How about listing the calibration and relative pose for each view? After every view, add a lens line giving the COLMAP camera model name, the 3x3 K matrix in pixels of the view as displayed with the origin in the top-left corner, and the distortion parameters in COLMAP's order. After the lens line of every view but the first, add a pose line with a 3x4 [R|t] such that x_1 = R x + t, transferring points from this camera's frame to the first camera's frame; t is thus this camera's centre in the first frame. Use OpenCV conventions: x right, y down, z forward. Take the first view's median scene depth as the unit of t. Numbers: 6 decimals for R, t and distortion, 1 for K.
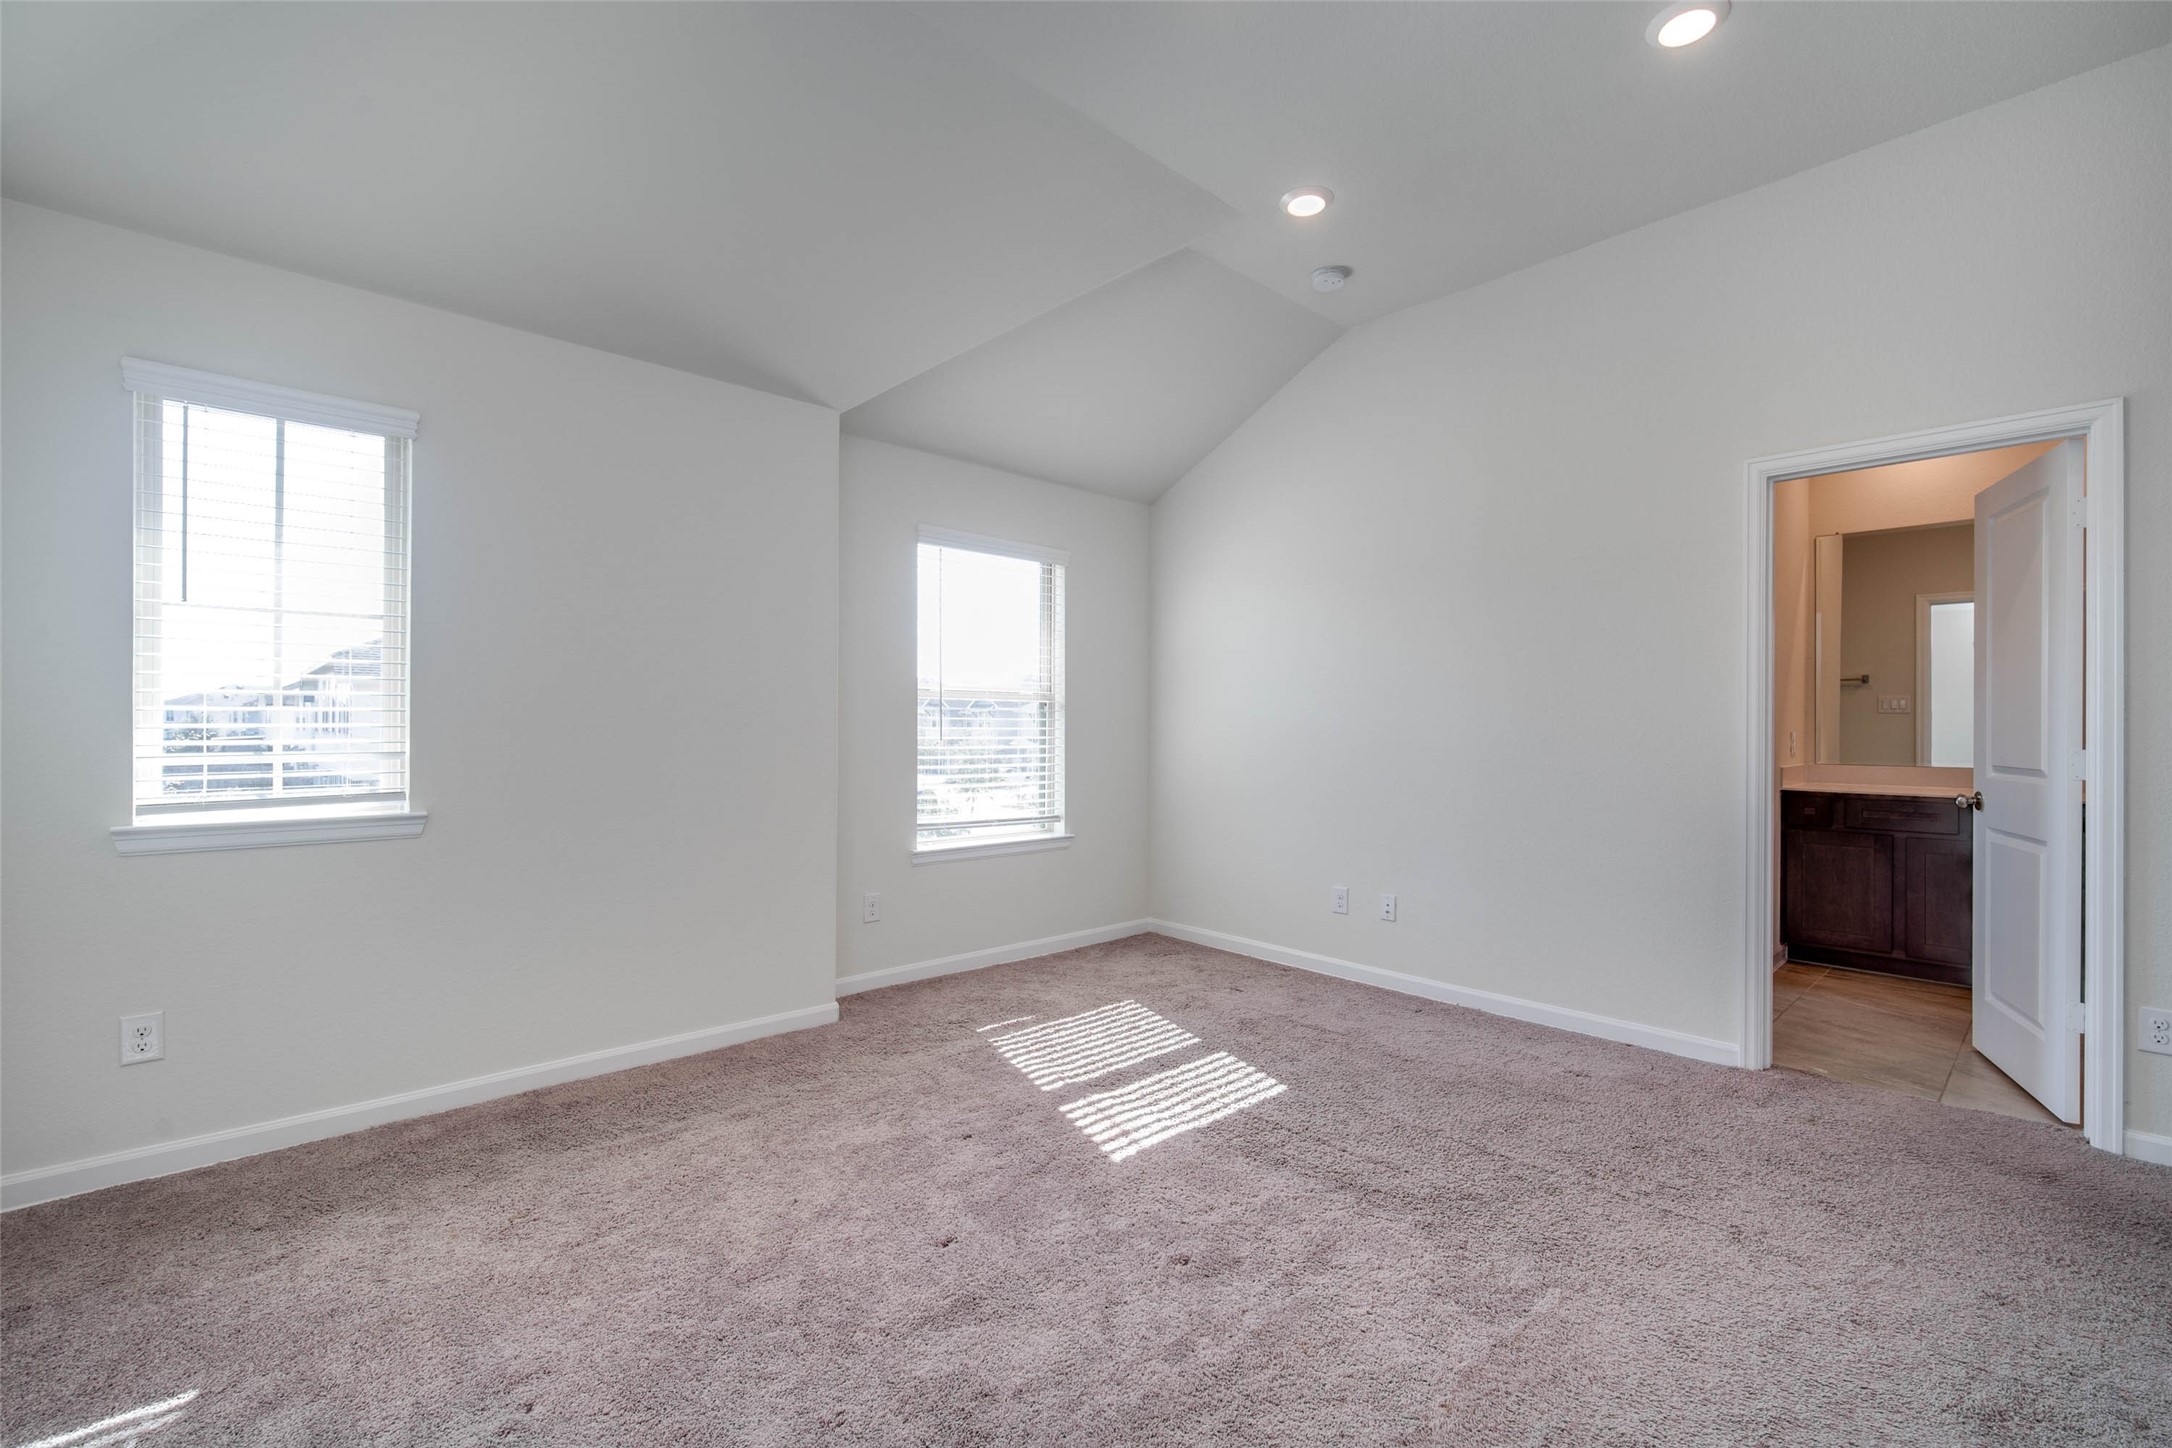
lens RADIAL K [[943.5, 0, 1086.1], [0, 943.5, 715.6], [0, 0, 1]] dist [-0.000751, -0.000168]
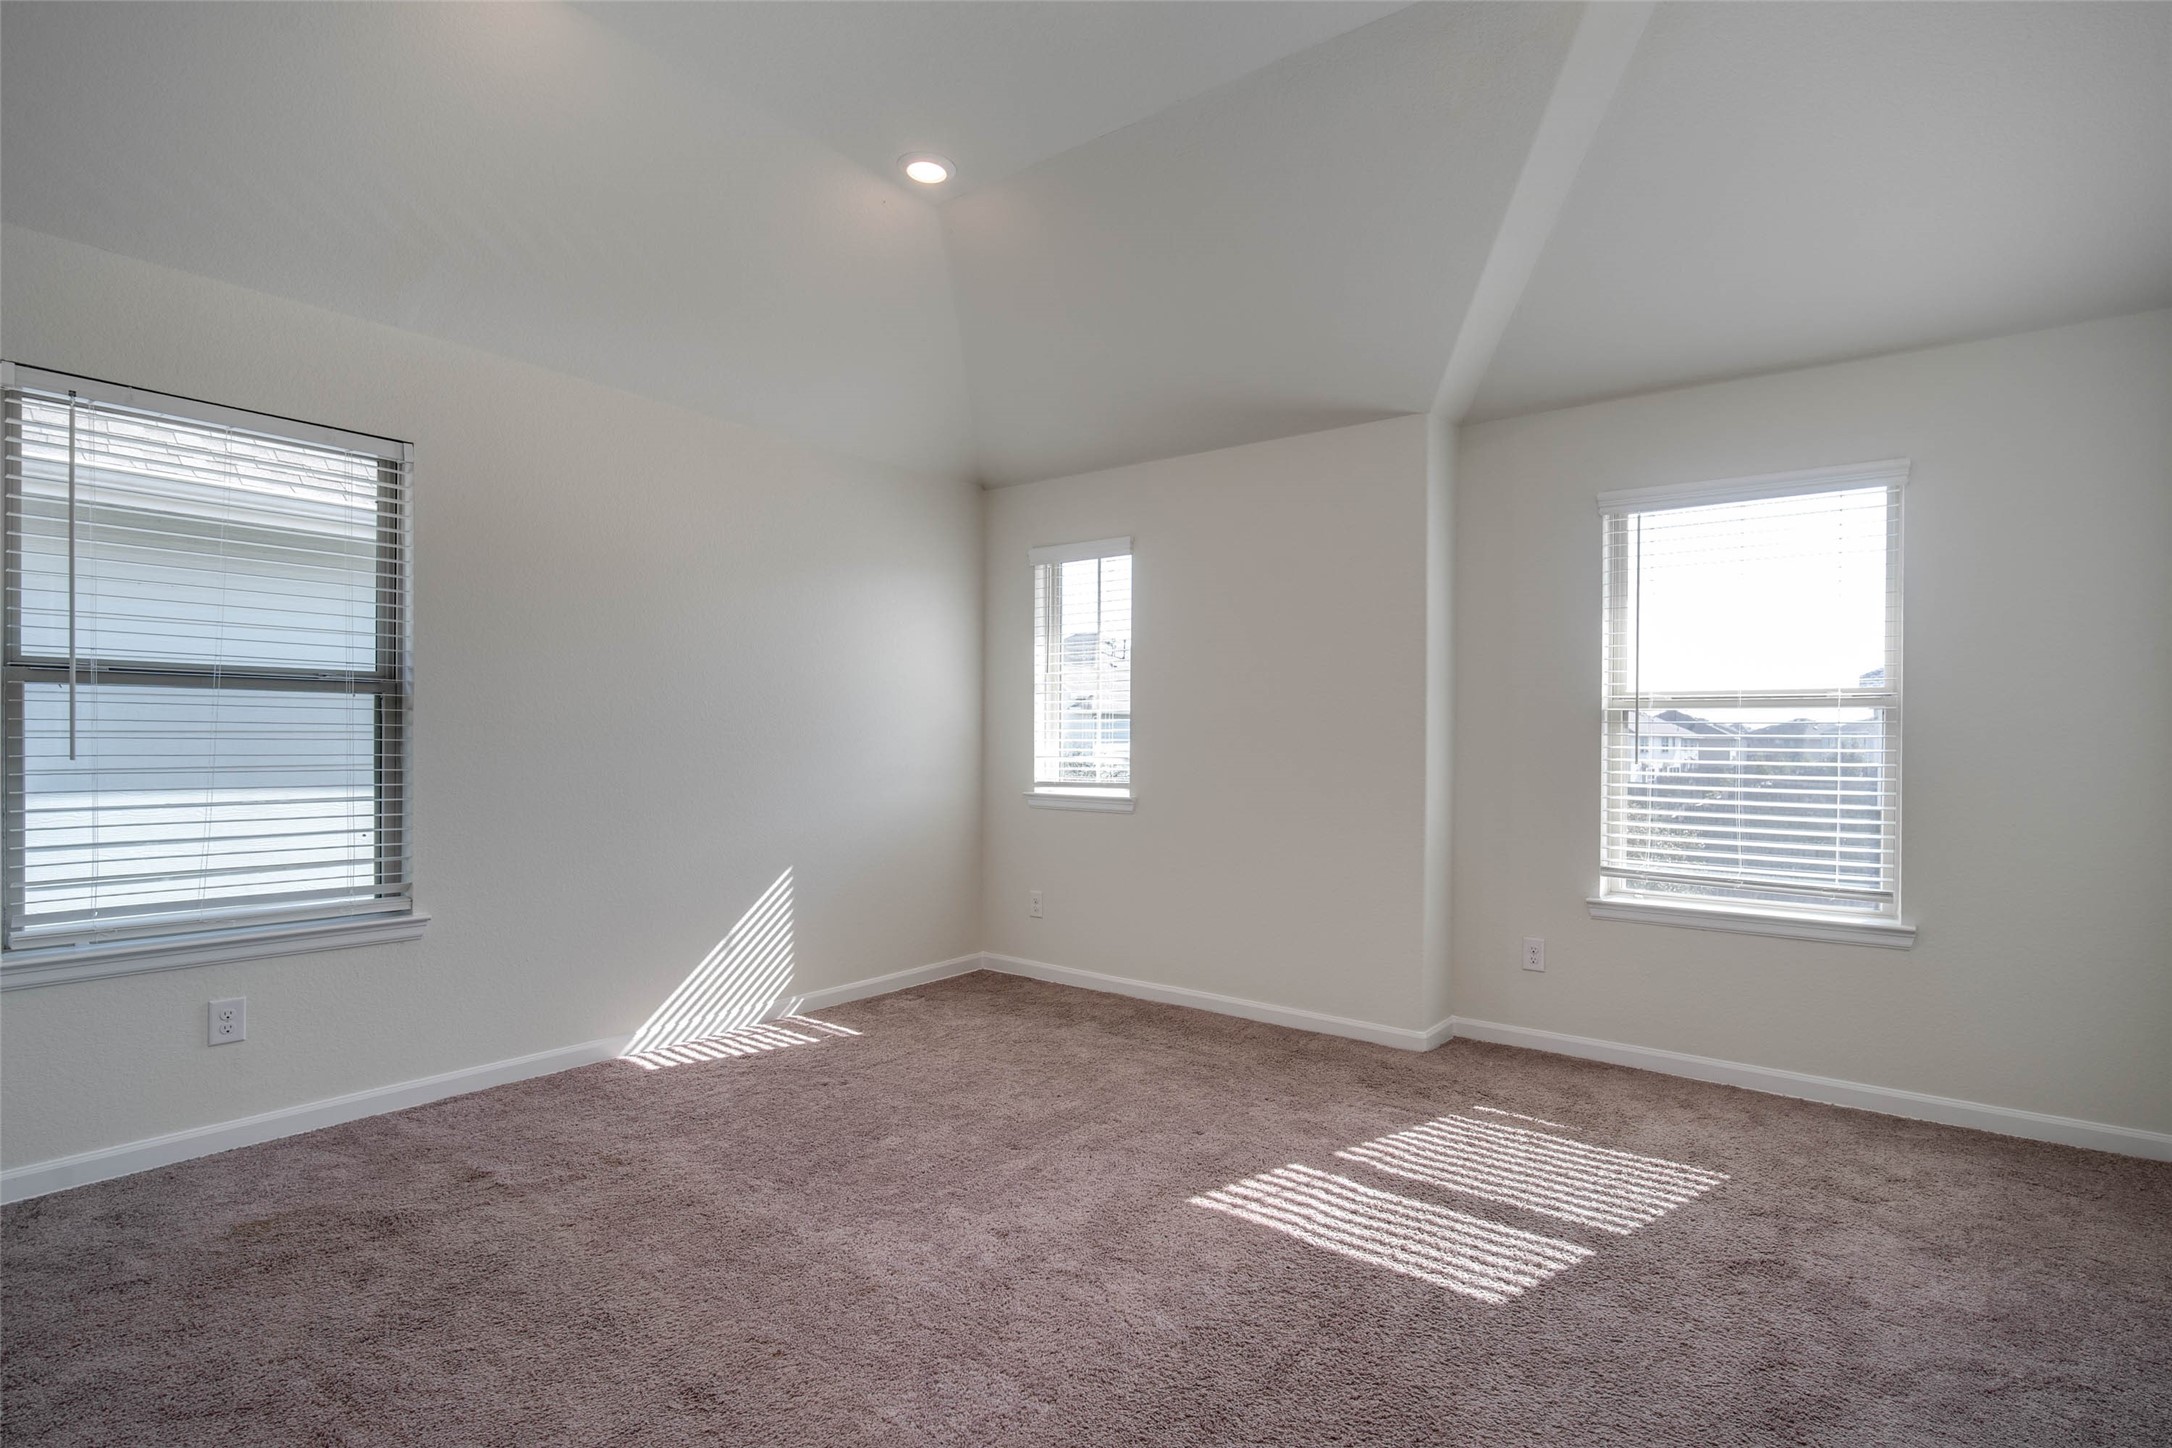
lens RADIAL K [[999.6, 0, 1086.3], [0, 999.6, 737.9], [0, 0, 1]] dist [-0.006824, -0.000108]
pose [[0.189277, -0.003448, -0.981918, 0.752337], [0.001118, 0.999994, -0.003296, 0.010199], [0.981923, -0.000474, 0.189280, 0.539943]]
